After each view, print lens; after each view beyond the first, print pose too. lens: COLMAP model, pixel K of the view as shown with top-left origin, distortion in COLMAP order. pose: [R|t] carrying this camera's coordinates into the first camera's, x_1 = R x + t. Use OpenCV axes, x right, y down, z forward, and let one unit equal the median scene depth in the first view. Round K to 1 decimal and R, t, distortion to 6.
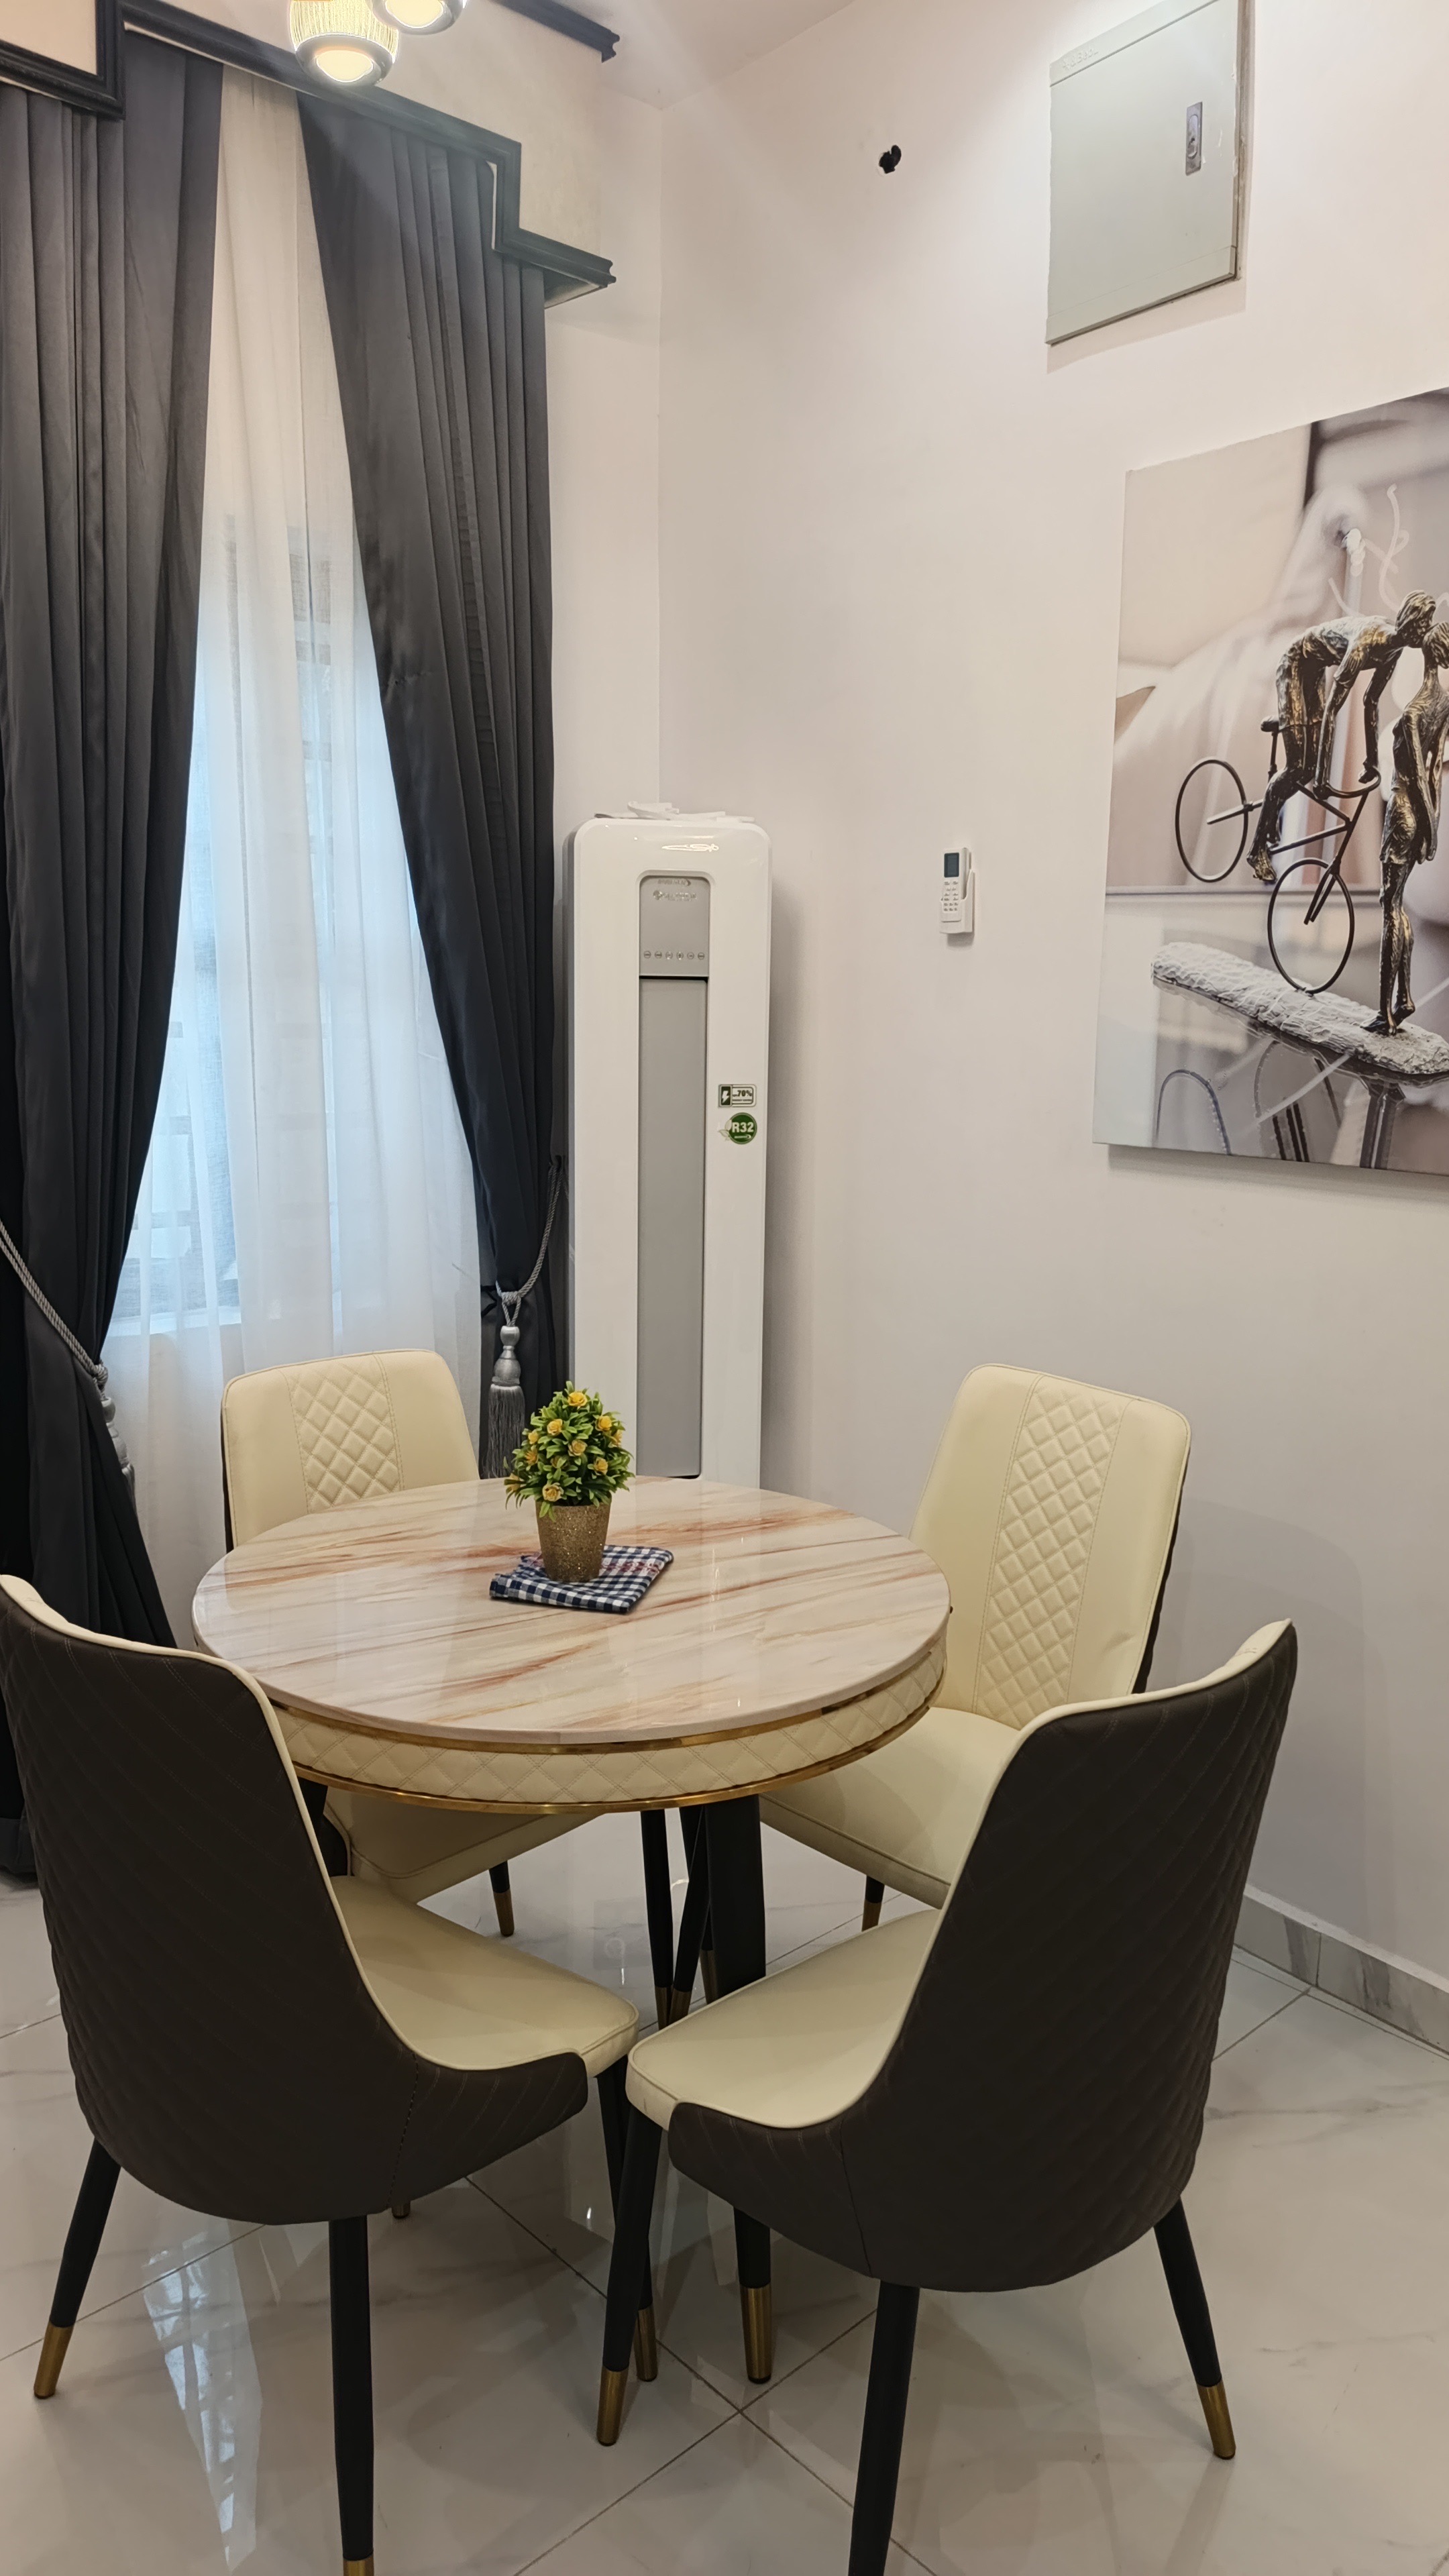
lens RADIAL K [[1805.8, 0, 724.5], [0, 1805.8, 1288.0], [0, 0, 1]] dist [0.000980, 0.000140]
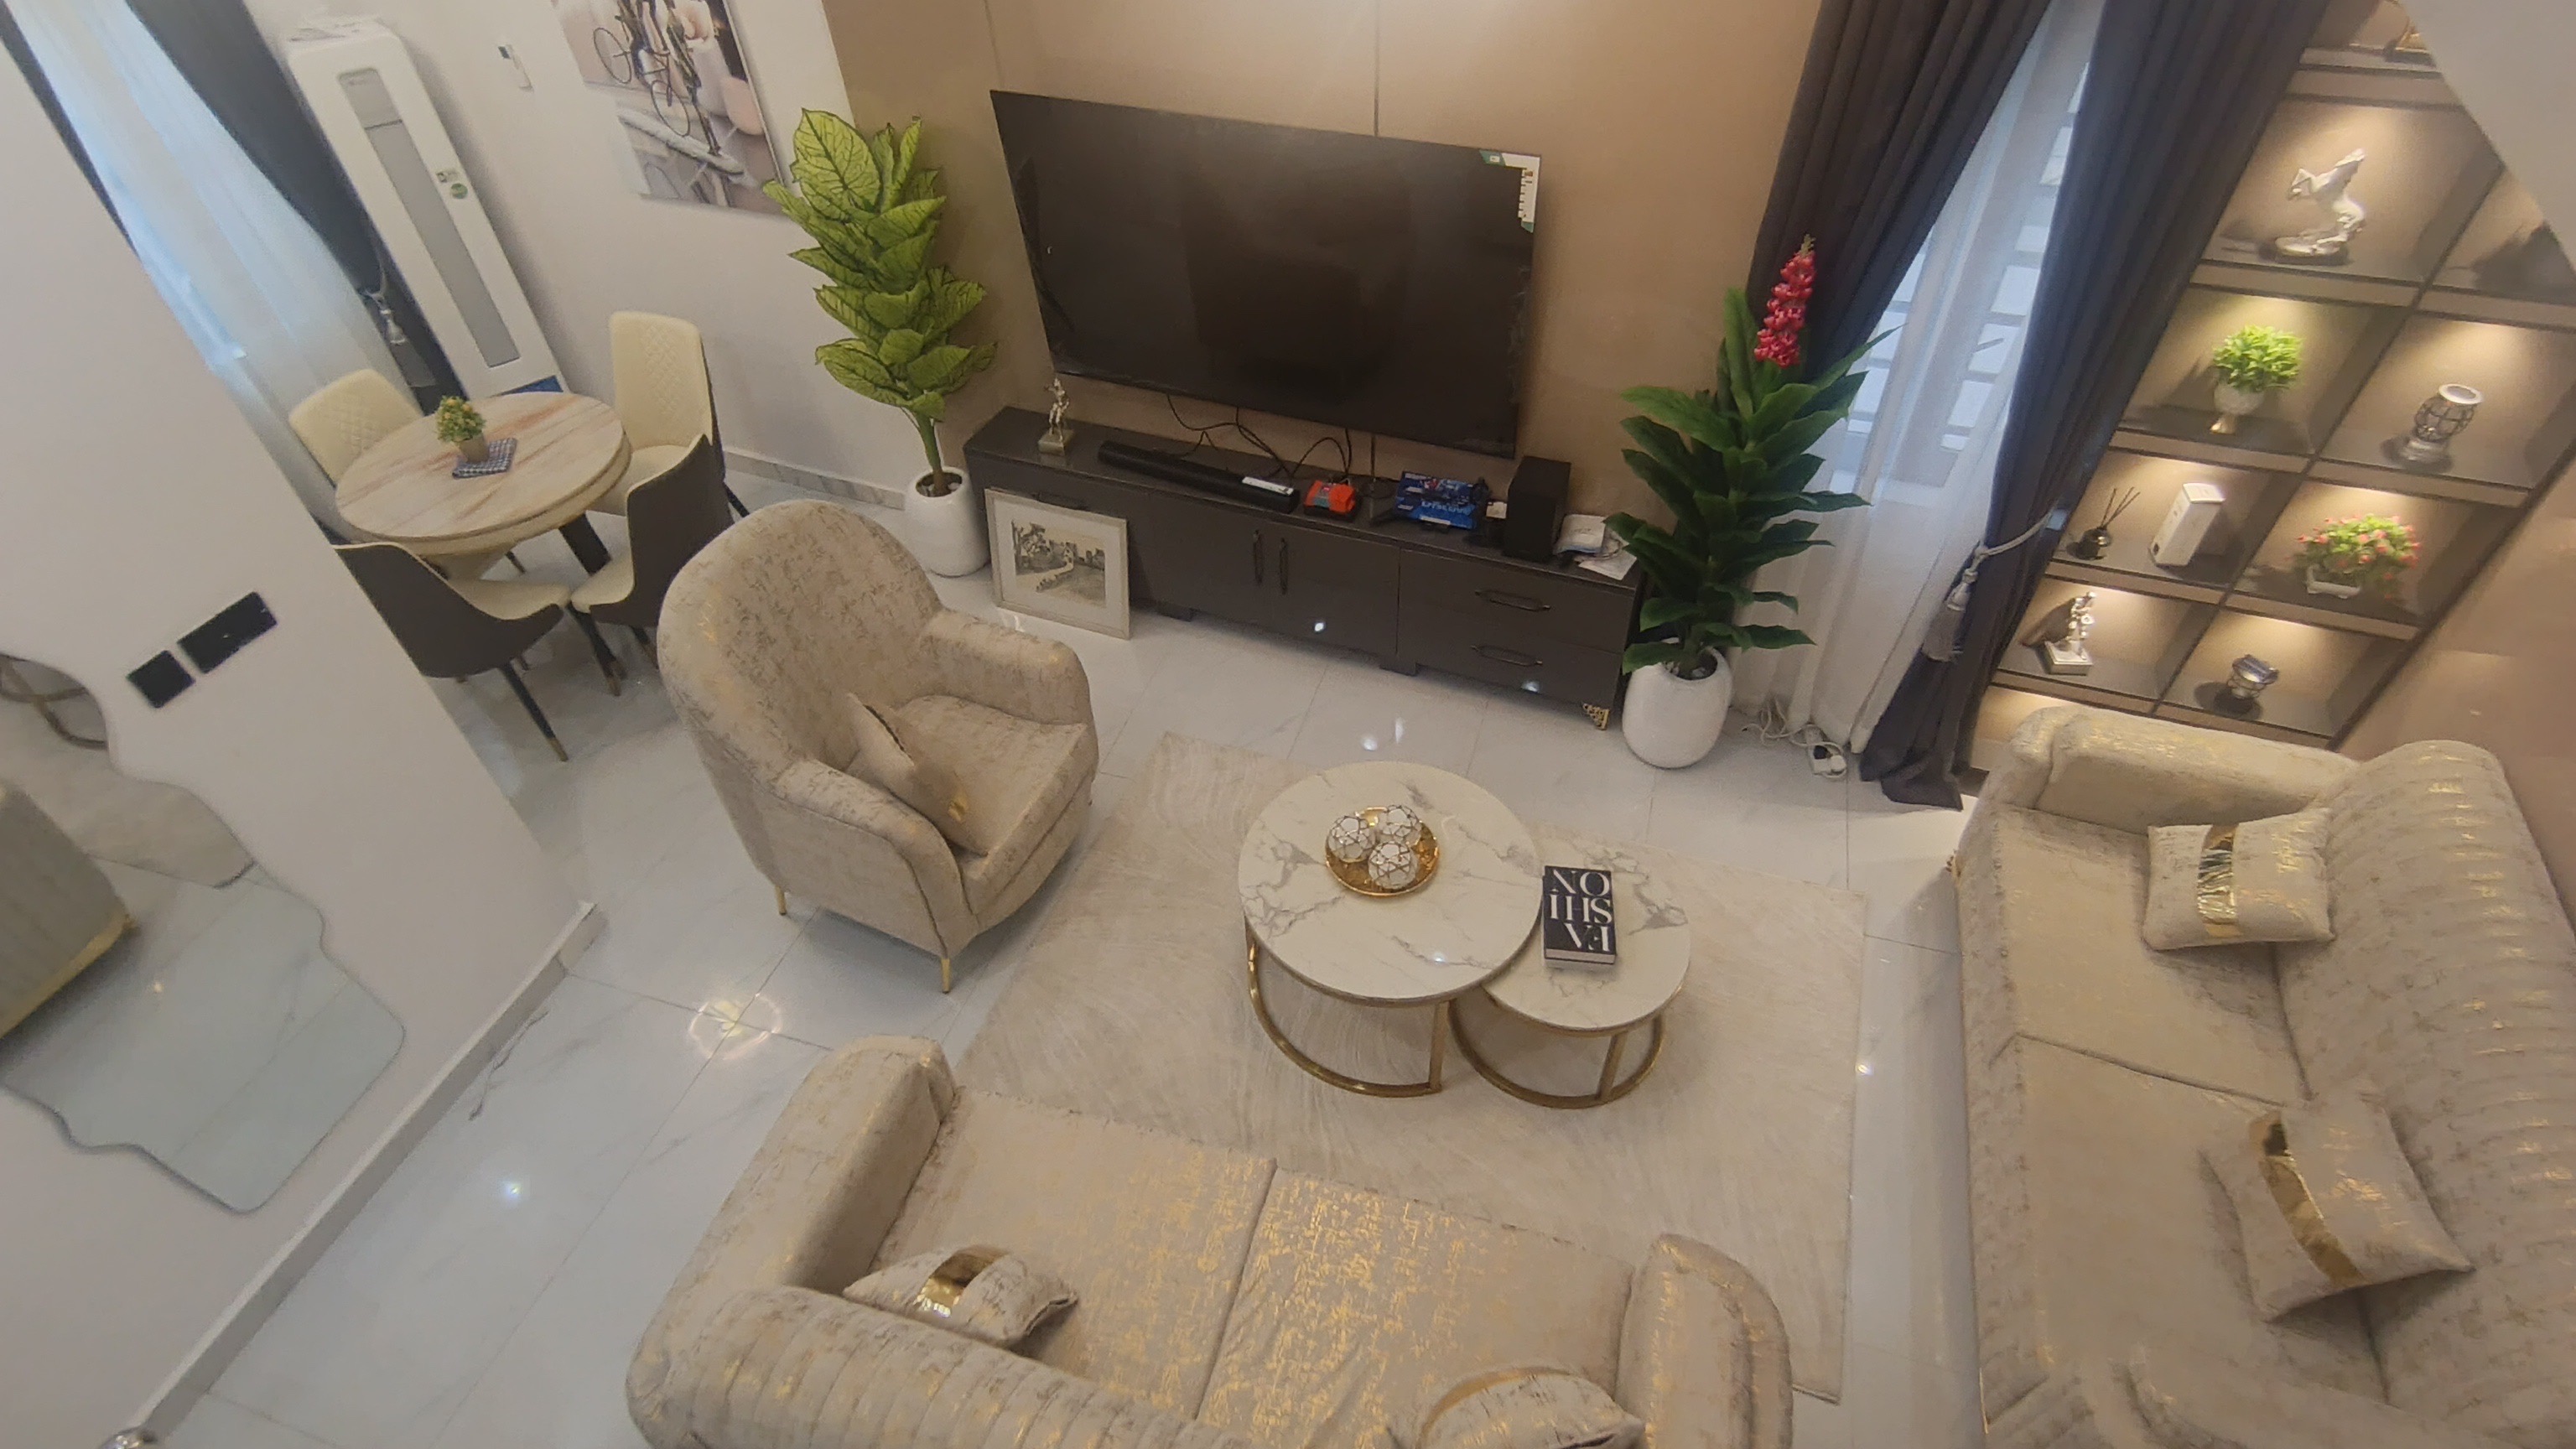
lens RADIAL K [[1207.8, 0, 1281.1], [0, 1207.8, 727.9], [0, 0, 1]] dist [-0.008695, 0.000814]
pose [[0.863950, -0.377931, 0.332805, 0.179156], [0.128375, 0.804336, 0.580141, -0.366513], [-0.486940, -0.458489, 0.743422, -1.015316]]
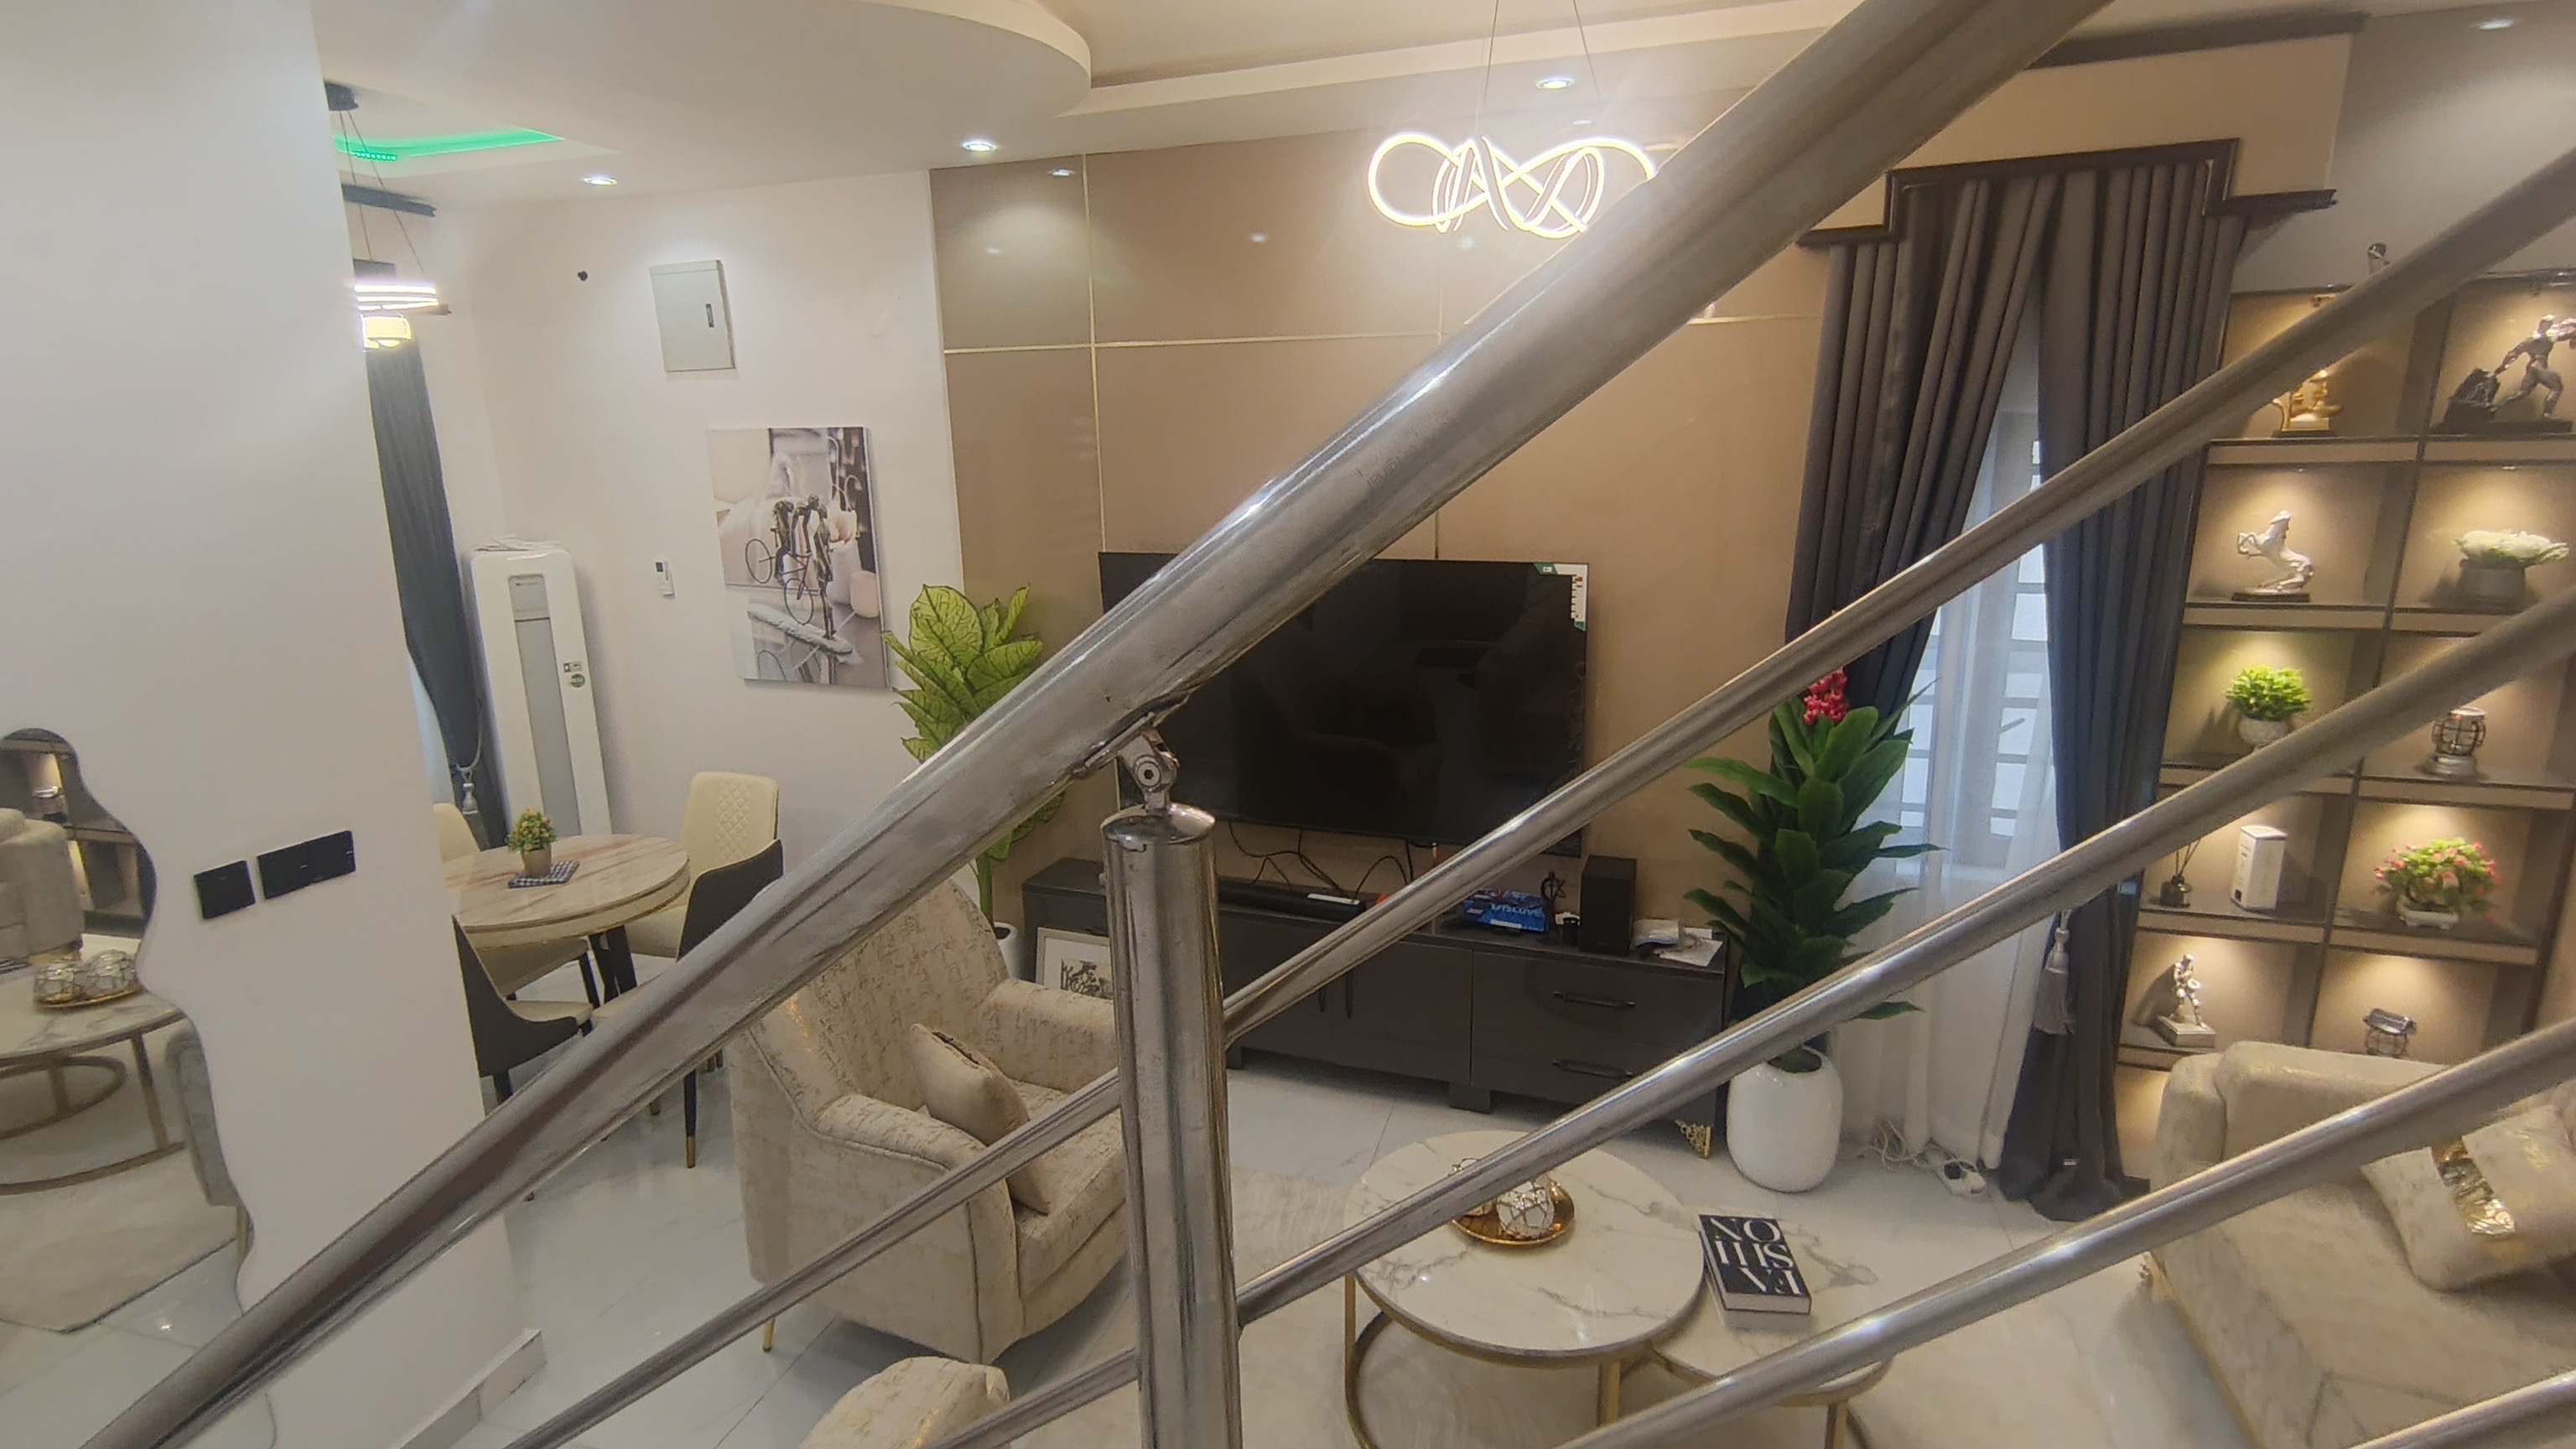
lens RADIAL K [[1218.0, 0, 1288.0], [0, 1218.0, 724.5], [0, 0, 1]] dist [-0.007116, 0.001467]
pose [[0.852194, -0.144210, 0.502959, -0.007484], [0.115917, 0.989416, 0.087282, -0.087005], [-0.510223, -0.016079, 0.859892, -1.026594]]
